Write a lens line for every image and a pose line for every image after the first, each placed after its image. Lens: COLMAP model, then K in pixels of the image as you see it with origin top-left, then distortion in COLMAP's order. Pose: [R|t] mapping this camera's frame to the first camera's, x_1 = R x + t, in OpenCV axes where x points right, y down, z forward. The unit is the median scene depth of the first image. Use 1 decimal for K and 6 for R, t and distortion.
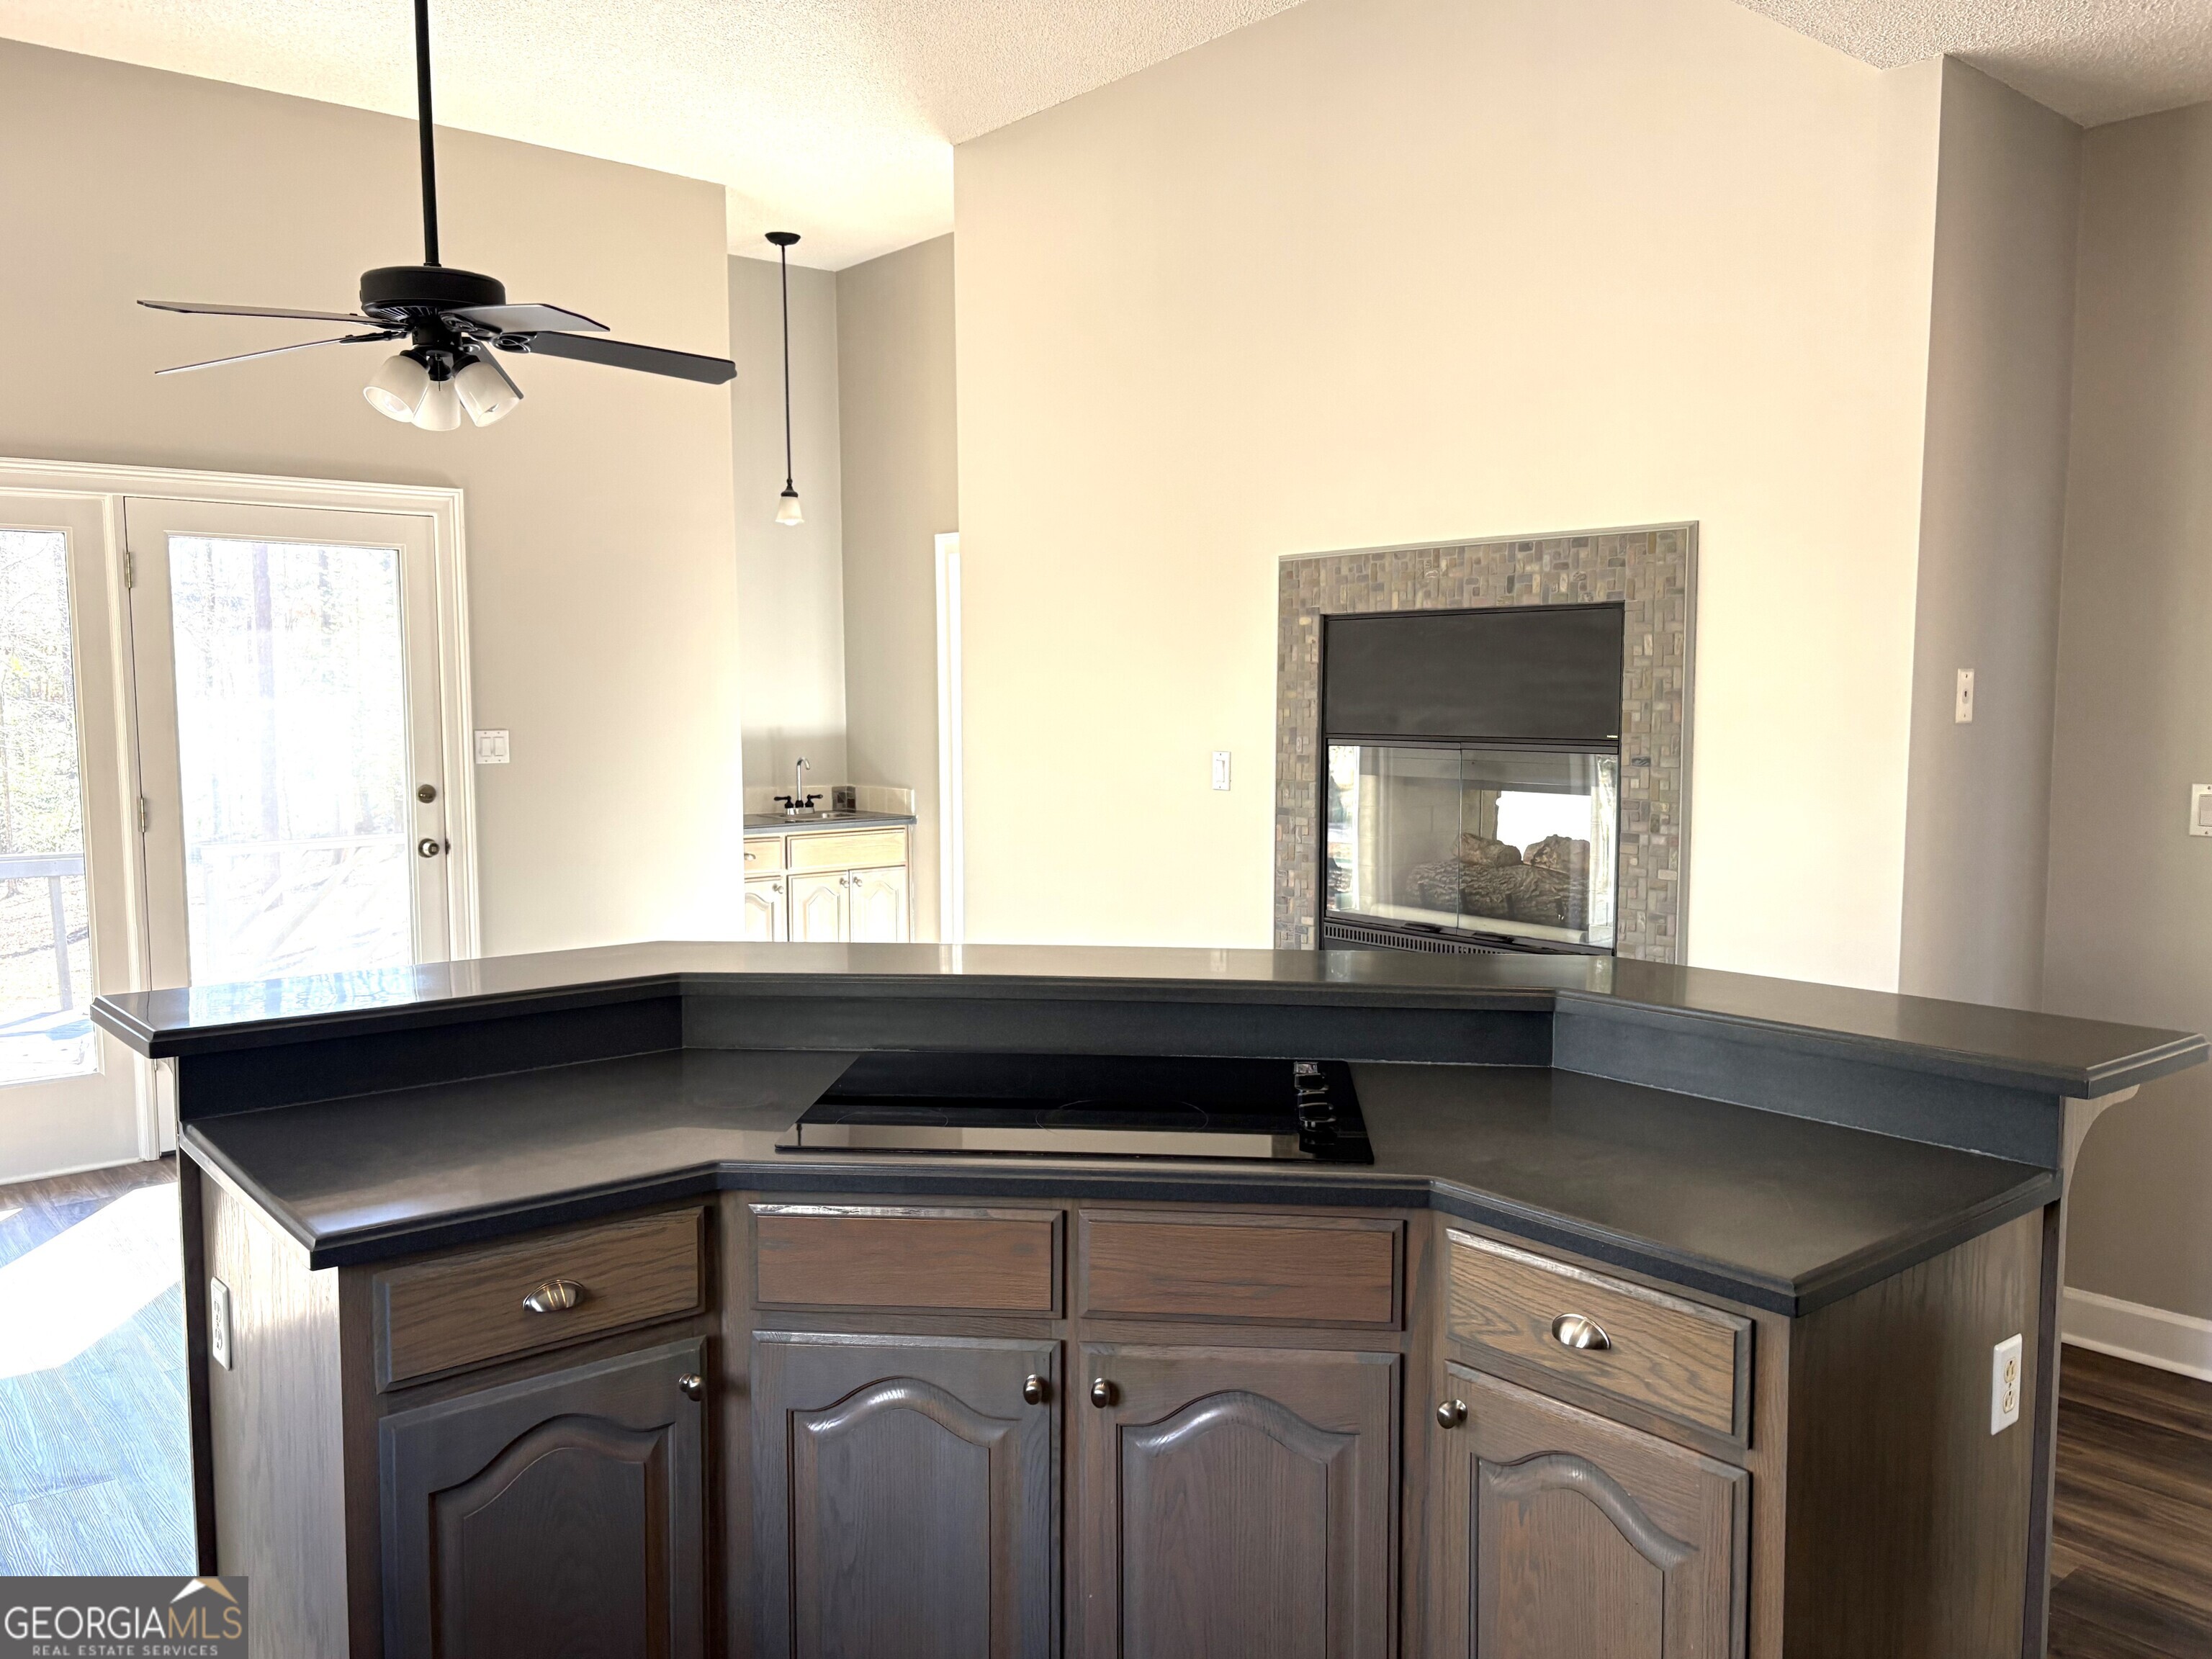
lens RADIAL K [[1706.0, 0, 1110.9], [0, 1706.0, 827.8], [0, 0, 1]] dist [0.055038, -0.034549]
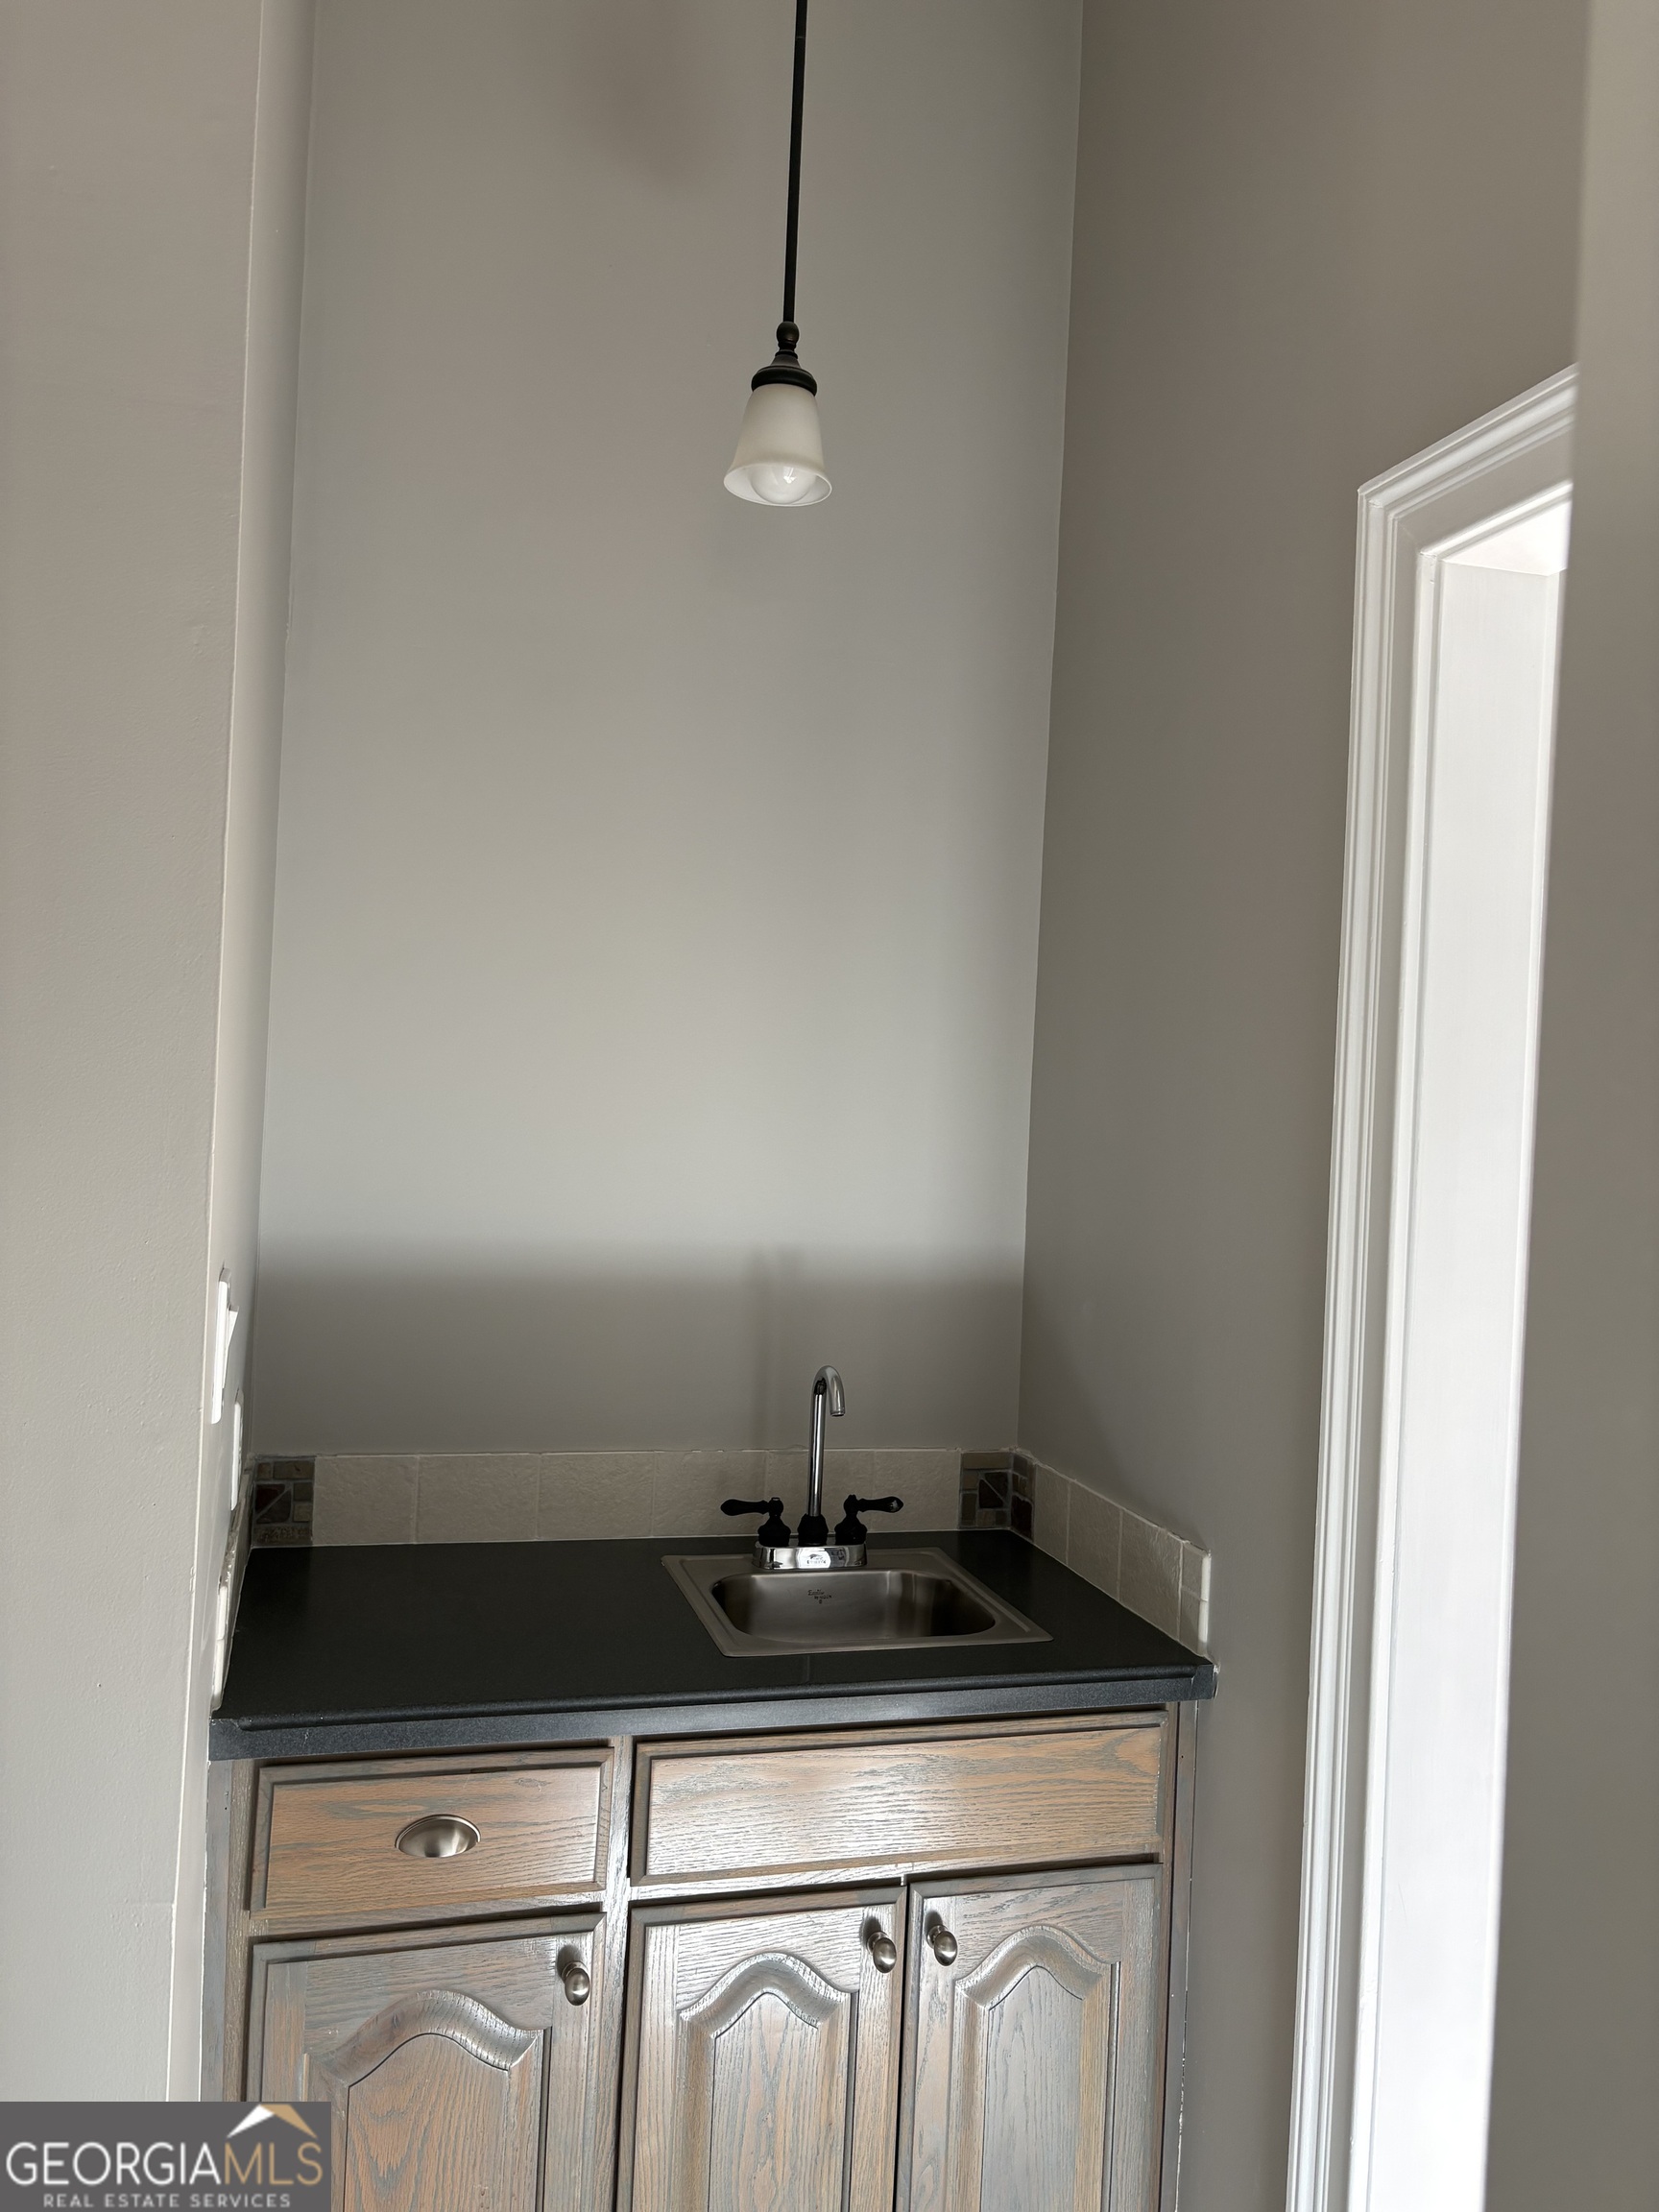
lens RADIAL K [[1706.0, 0, 845.7], [0, 1706.0, 1108.1], [0, 0, 1]] dist [0.055038, -0.034549]
pose [[0.915850, 0.049636, -0.398441, -0.067806], [-0.078382, 0.995340, -0.056172, -0.069503], [0.393796, 0.082675, 0.915472, 0.746379]]
